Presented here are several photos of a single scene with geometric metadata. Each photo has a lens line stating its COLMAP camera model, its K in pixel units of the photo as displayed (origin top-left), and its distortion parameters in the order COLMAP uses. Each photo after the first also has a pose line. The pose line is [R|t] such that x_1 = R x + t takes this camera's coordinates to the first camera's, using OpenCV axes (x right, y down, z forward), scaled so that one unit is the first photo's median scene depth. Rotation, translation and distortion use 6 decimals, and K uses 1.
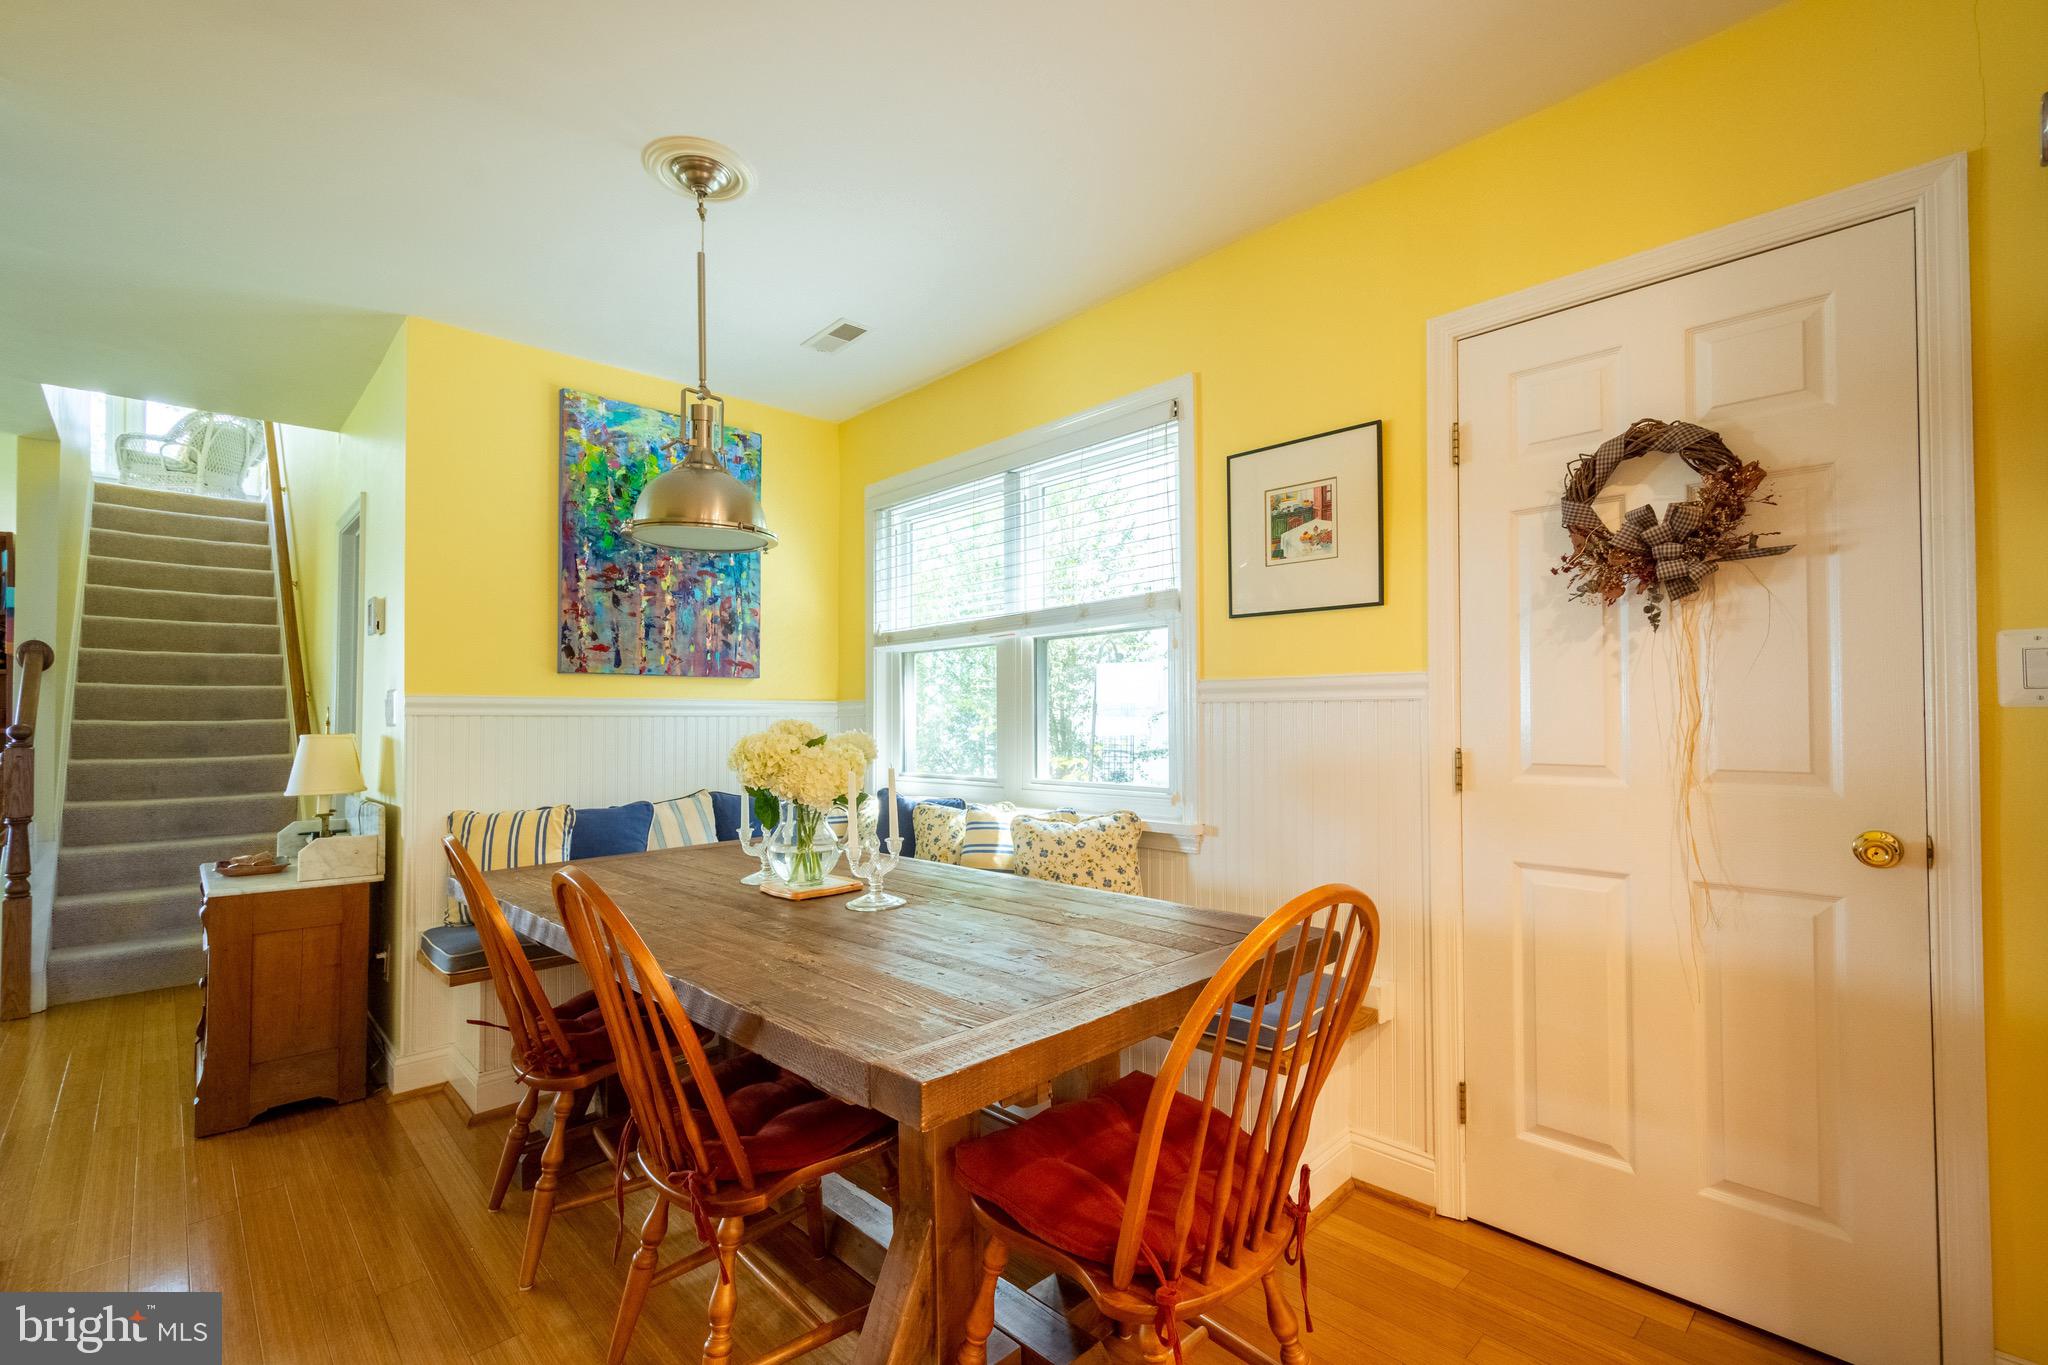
lens RADIAL K [[889.7, 0, 1022.7], [0, 889.7, 699.6], [0, 0, 1]] dist [0.001992, 0.000330]
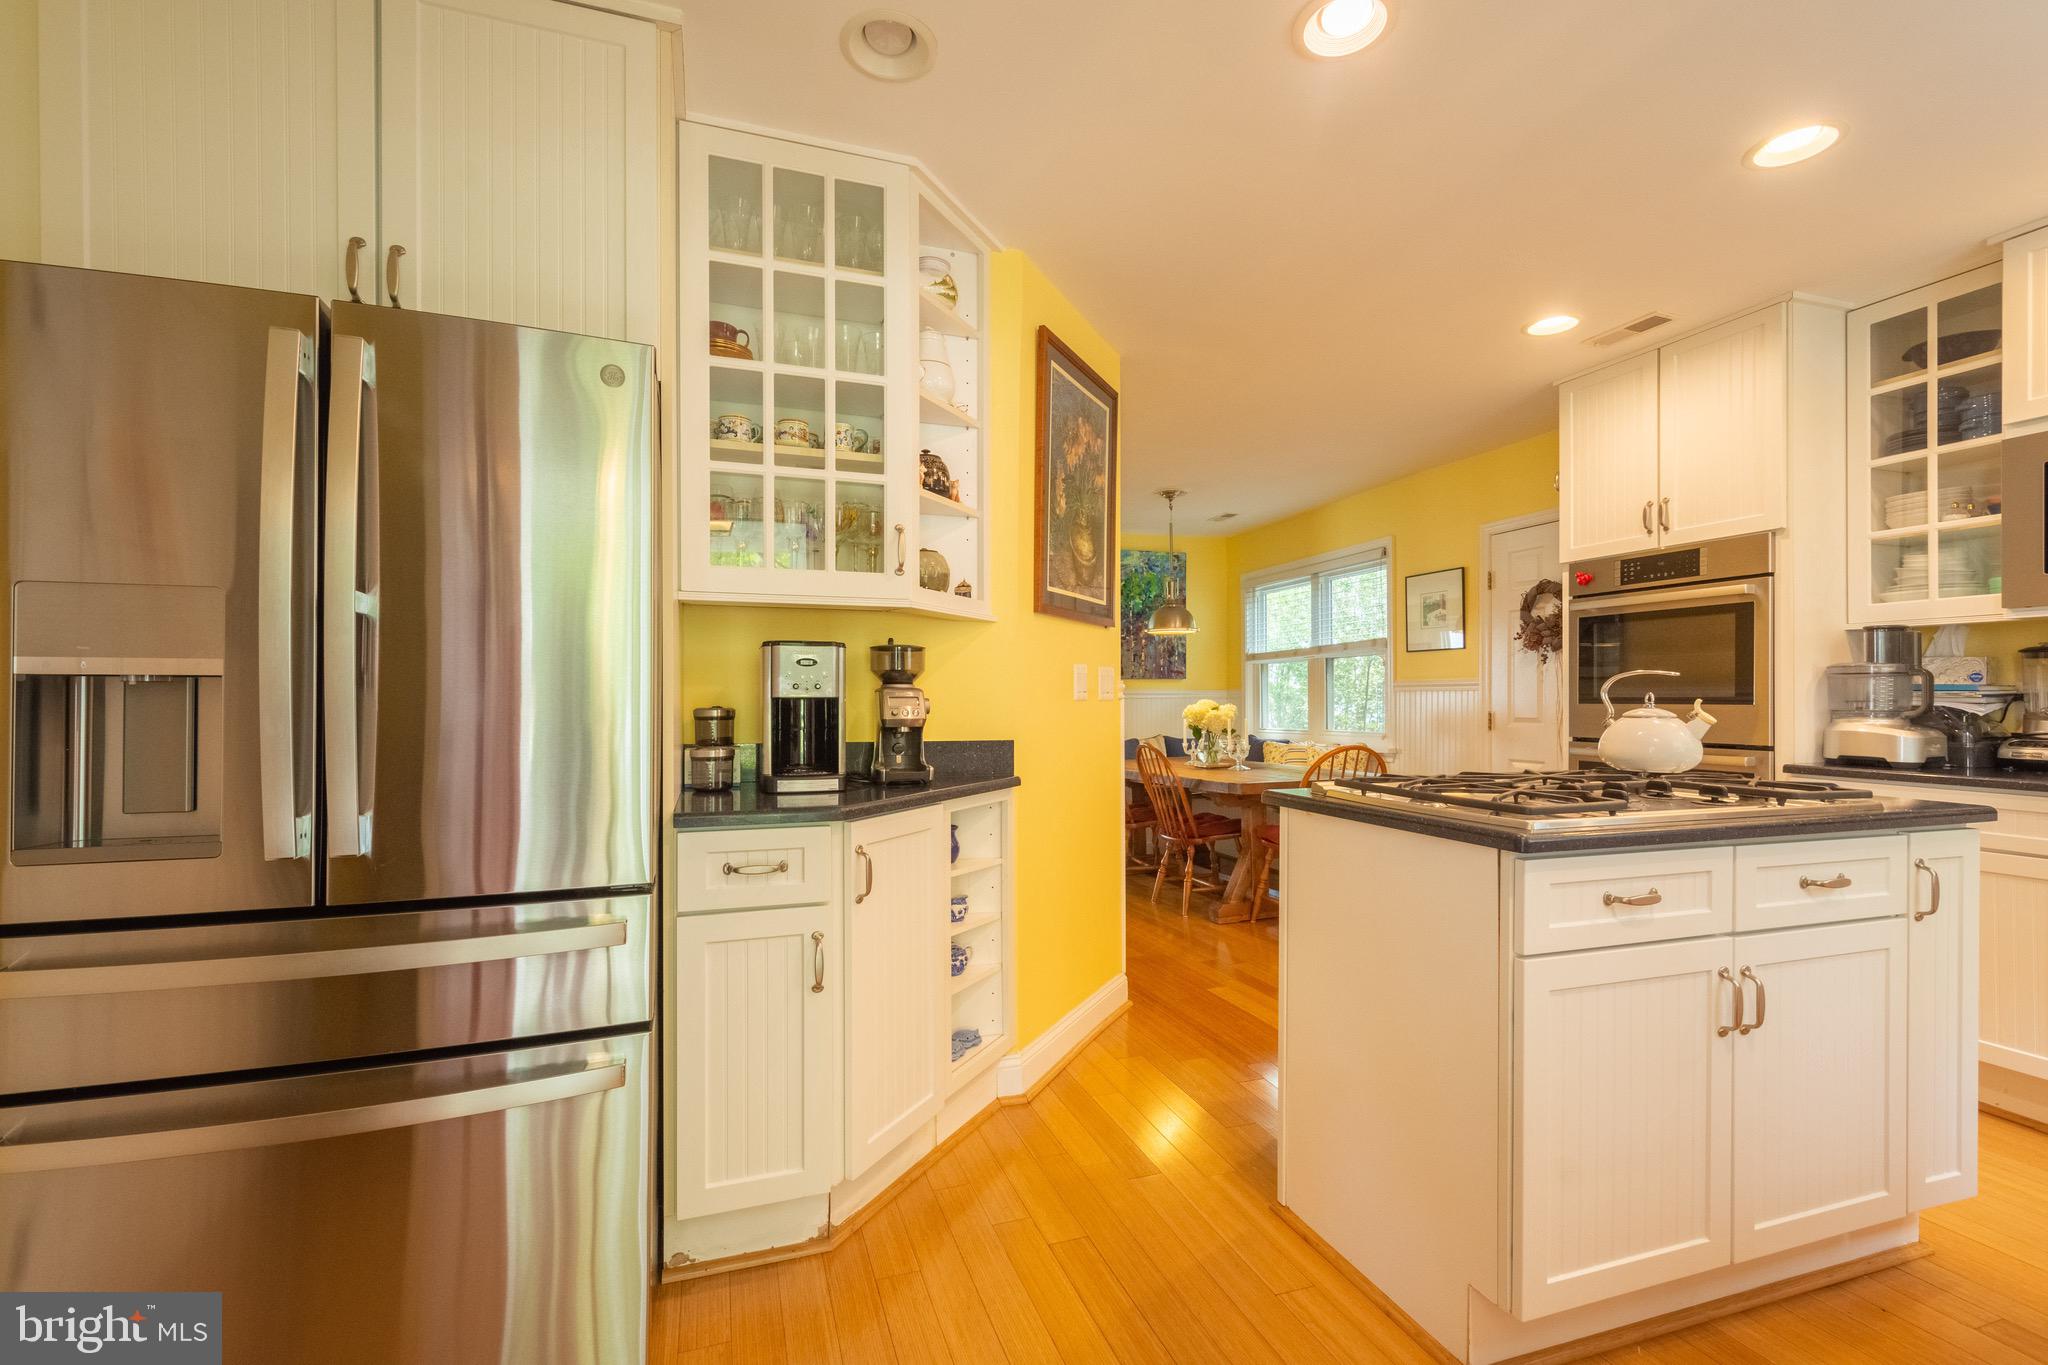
lens RADIAL K [[889.7, 0, 1022.7], [0, 889.7, 699.6], [0, 0, 1]] dist [0.001992, 0.000330]
pose [[0.904729, -0.000344, -0.425987, 0.273116], [0.009018, 0.999791, 0.018345, -0.022171], [0.425892, -0.020439, 0.904543, -1.184371]]
